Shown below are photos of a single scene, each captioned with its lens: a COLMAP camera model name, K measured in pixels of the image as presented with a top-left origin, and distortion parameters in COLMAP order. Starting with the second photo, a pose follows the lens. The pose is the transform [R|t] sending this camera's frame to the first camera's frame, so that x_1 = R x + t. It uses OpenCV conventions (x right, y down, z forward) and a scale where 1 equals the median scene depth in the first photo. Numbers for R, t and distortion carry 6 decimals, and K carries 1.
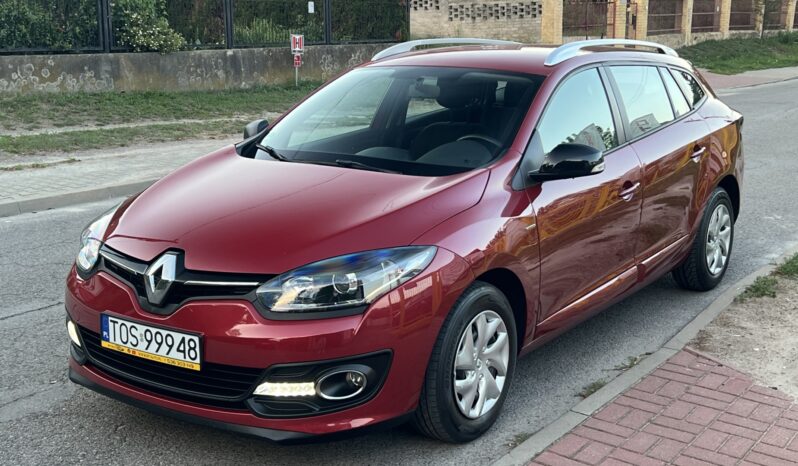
lens RADIAL K [[1018.7, 0, 404.0], [0, 1018.7, 232.5], [0, 0, 1]] dist [0.082855, 0.000000]
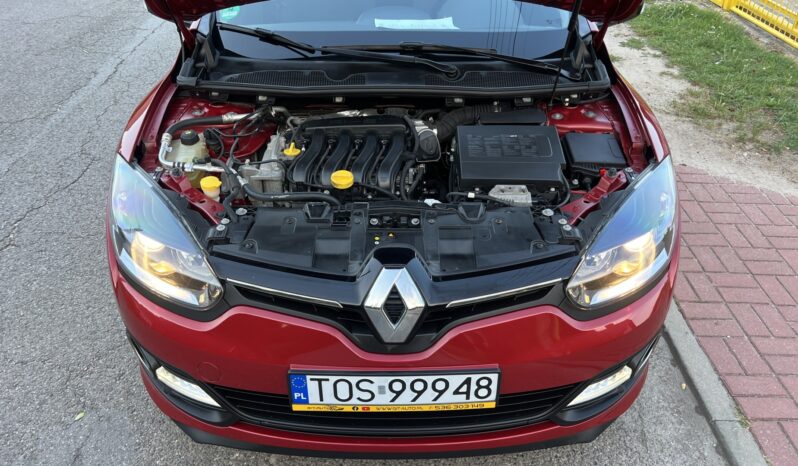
lens RADIAL K [[624.2, 0, 399.9], [0, 624.2, 234.2], [0, 0, 1]] dist [0.071756, -0.079308]
pose [[0.814987, -0.319055, 0.483735, -0.413430], [0.113480, 0.906487, 0.406699, -0.160076], [-0.568259, -0.276561, 0.774981, 0.693689]]
